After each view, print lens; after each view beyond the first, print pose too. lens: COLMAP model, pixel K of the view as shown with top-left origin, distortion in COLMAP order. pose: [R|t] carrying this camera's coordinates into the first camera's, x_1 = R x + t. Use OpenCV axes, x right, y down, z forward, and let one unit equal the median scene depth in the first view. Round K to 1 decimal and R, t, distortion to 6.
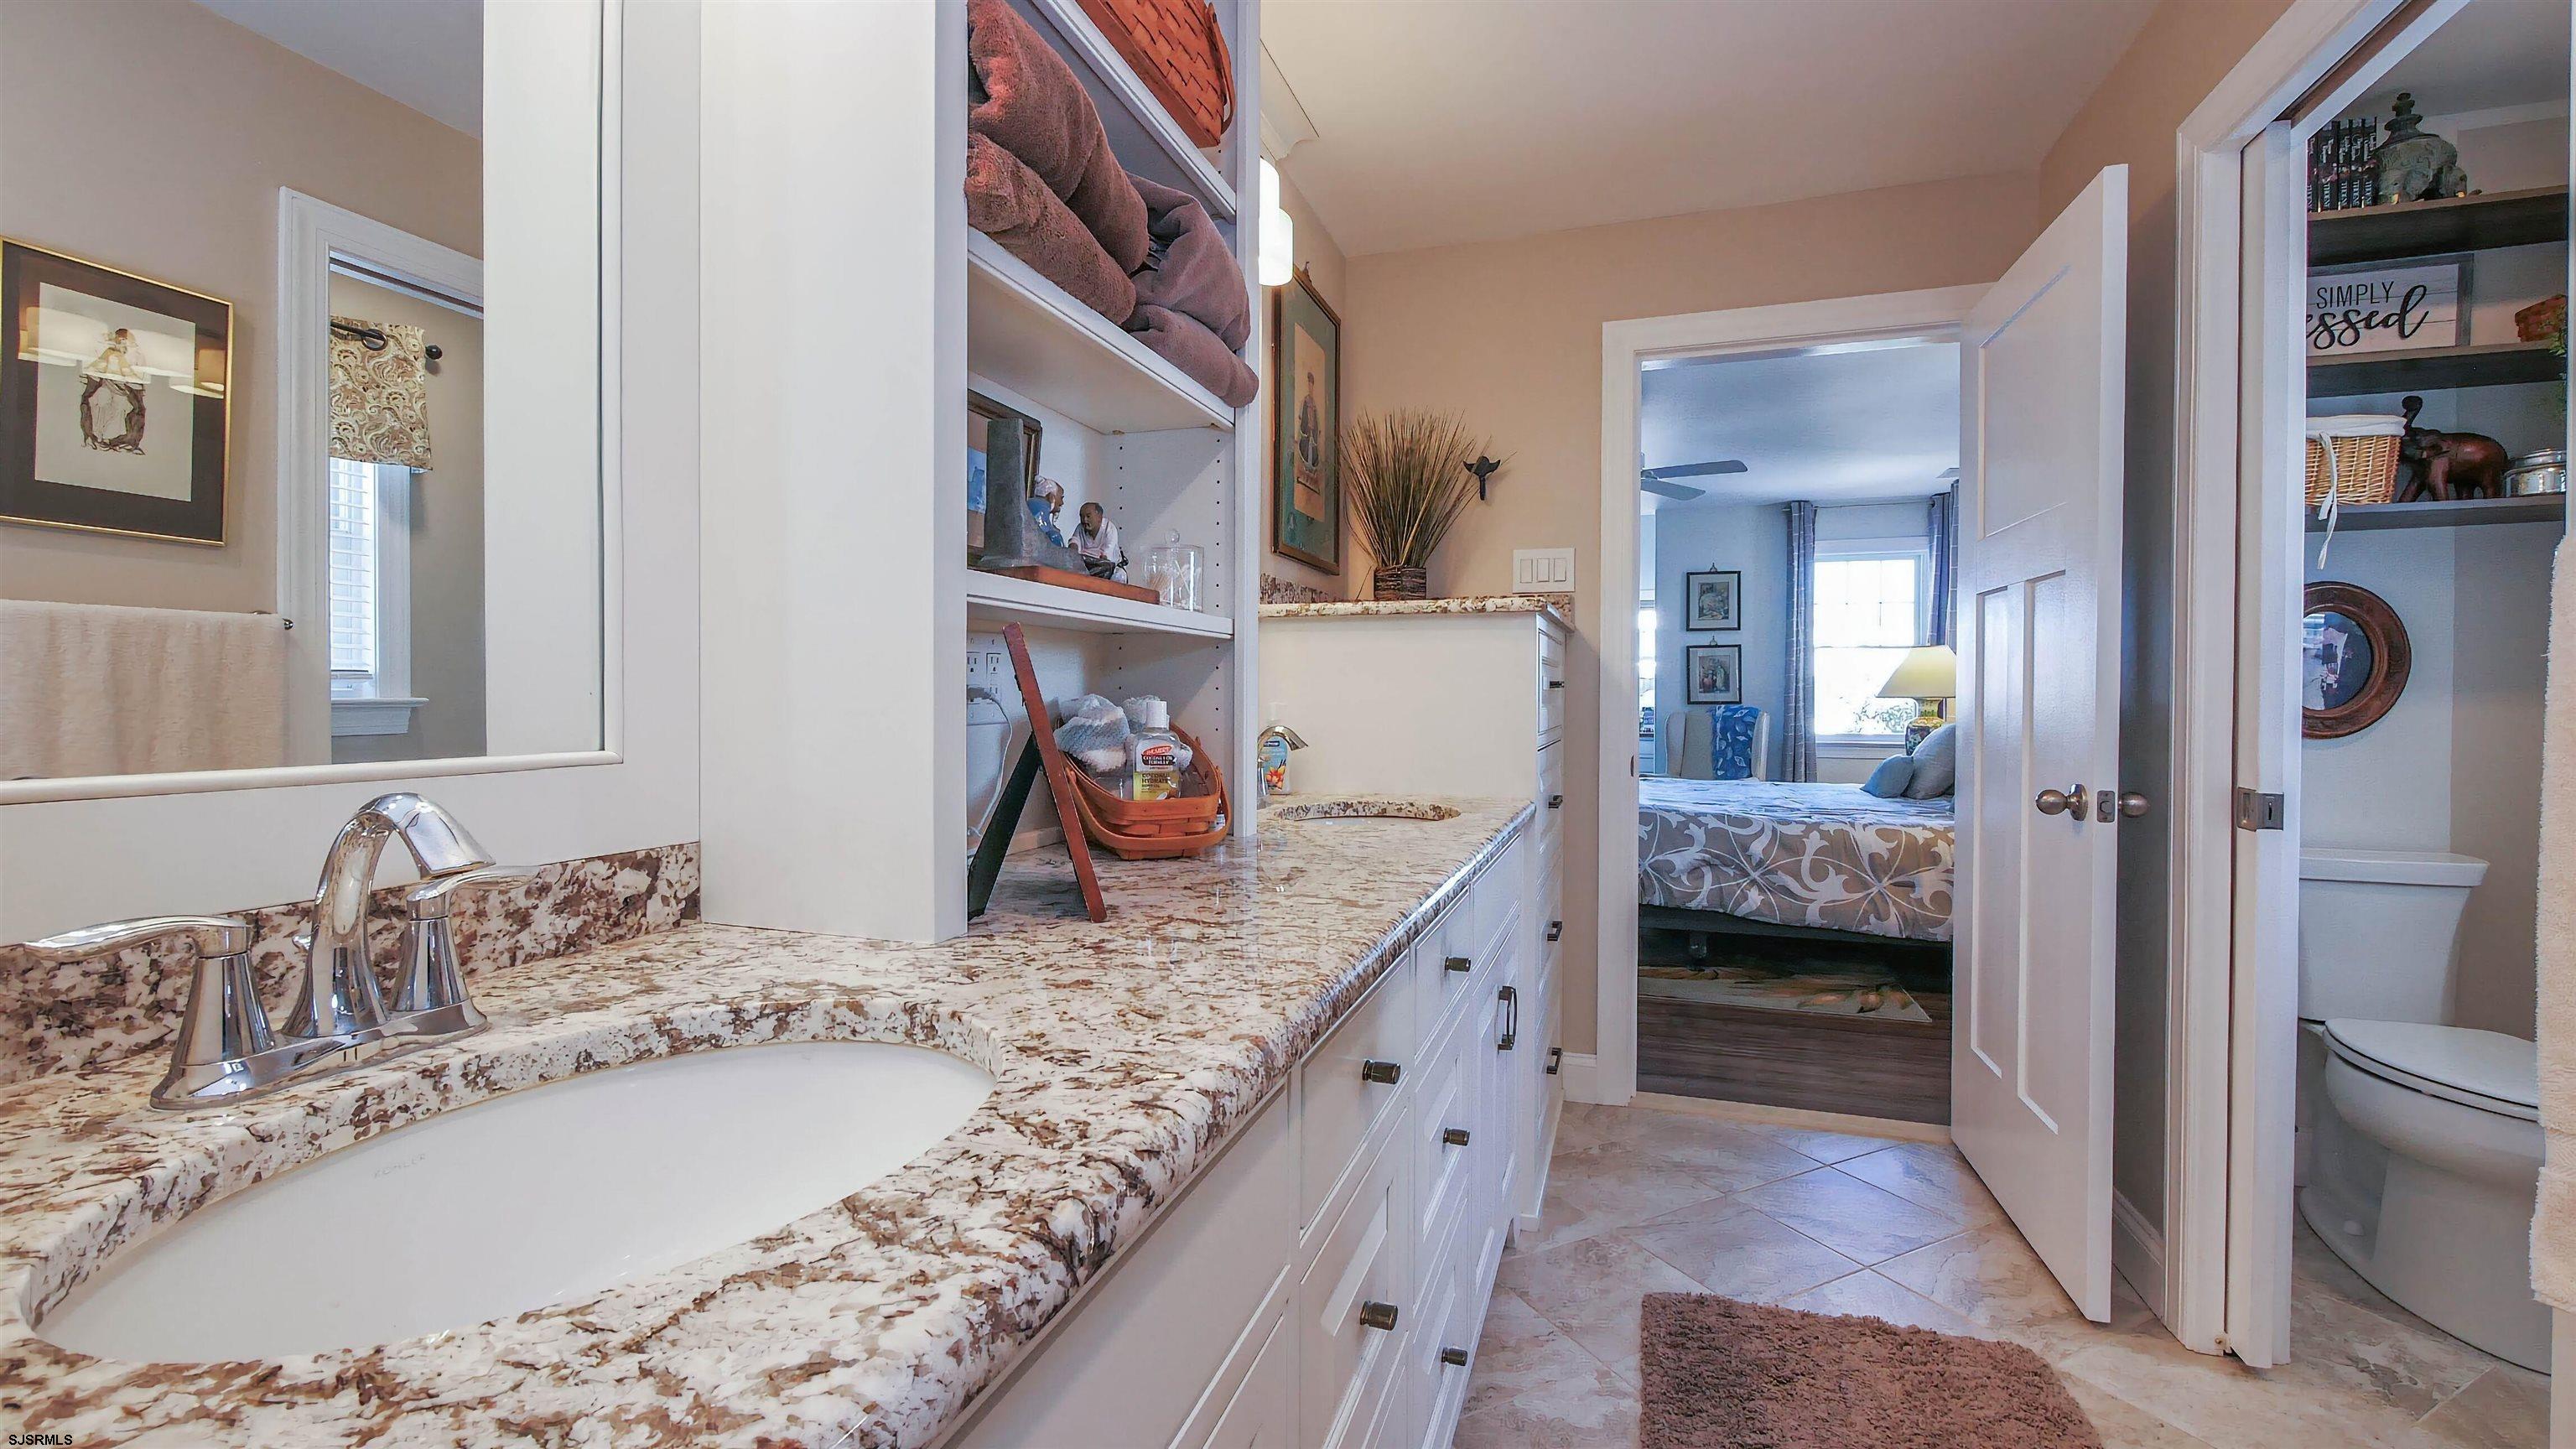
lens RADIAL K [[1061.5, 0, 1283.0], [0, 1061.5, 714.0], [0, 0, 1]] dist [-0.007598, 0.001240]
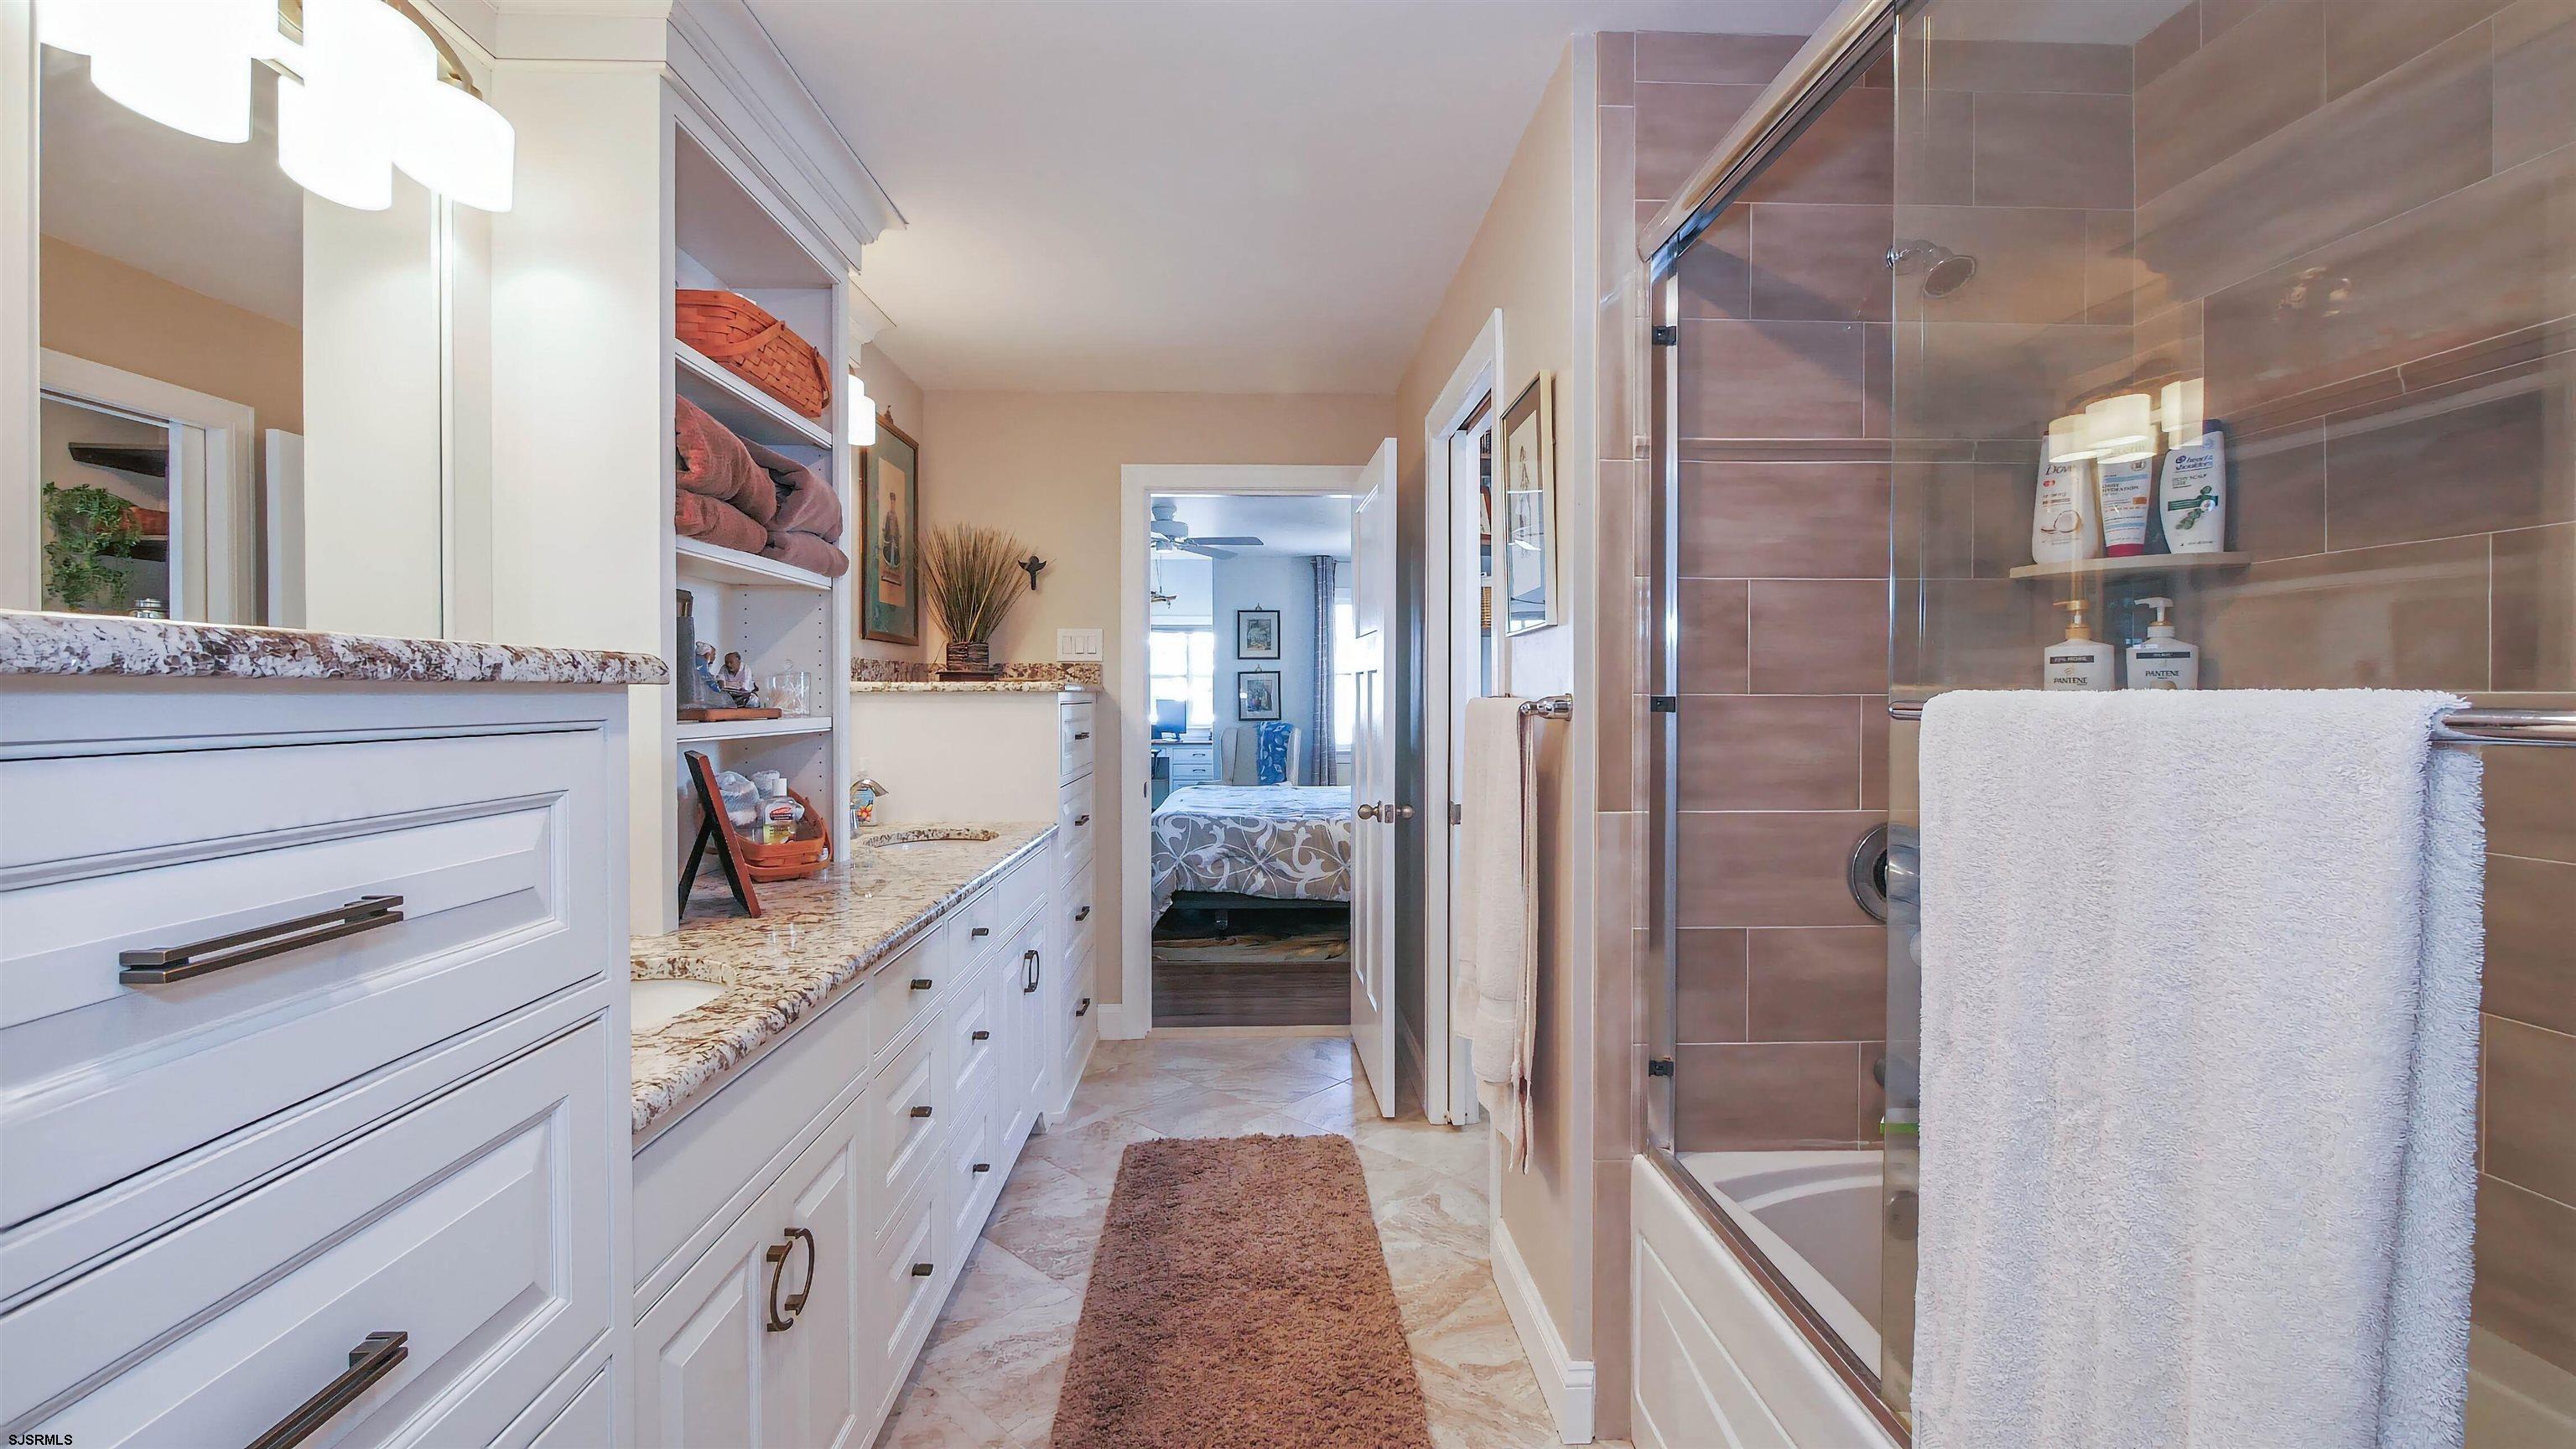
lens RADIAL K [[1061.5, 0, 1286.0], [0, 1061.5, 713.0], [0, 0, 1]] dist [-0.007598, 0.001240]
pose [[0.933543, -0.007686, 0.358383, 0.012665], [0.007586, 0.999970, 0.001684, -0.077161], [-0.358385, 0.001146, 0.933573, -0.521499]]
